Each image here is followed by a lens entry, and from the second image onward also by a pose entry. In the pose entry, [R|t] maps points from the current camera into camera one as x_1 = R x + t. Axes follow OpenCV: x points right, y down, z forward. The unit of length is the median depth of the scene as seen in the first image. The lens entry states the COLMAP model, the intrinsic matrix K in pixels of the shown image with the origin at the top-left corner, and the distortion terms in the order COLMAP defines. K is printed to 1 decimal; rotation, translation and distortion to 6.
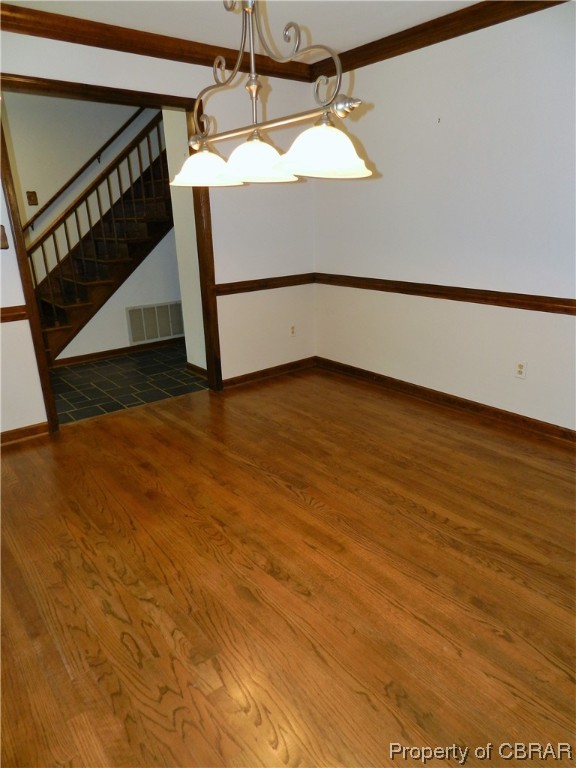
lens RADIAL K [[515.8, 0, 288.0], [0, 515.8, 384.0], [0, 0, 1]] dist [0.011185, 0.000672]
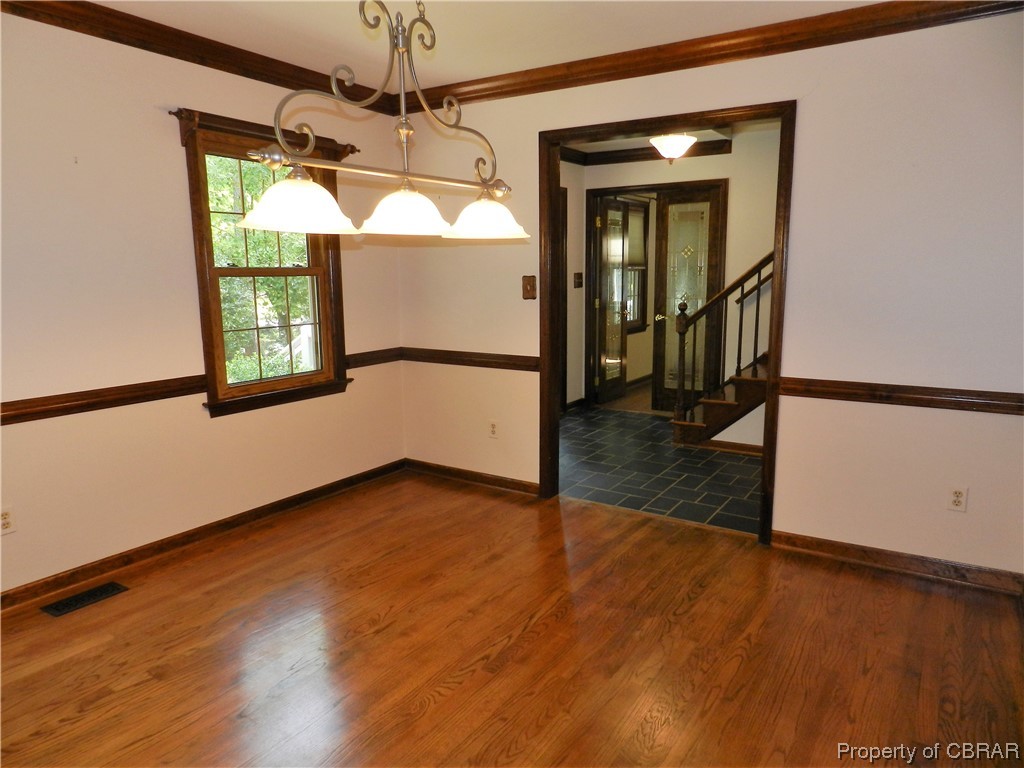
lens RADIAL K [[687.8, 0, 512.0], [0, 687.8, 384.0], [0, 0, 1]] dist [0.011185, 0.000672]
pose [[0.330142, 0.179730, -0.926662, 0.684922], [-0.300682, 0.950591, 0.077247, -0.195237], [0.894761, 0.253128, 0.367872, 0.522241]]
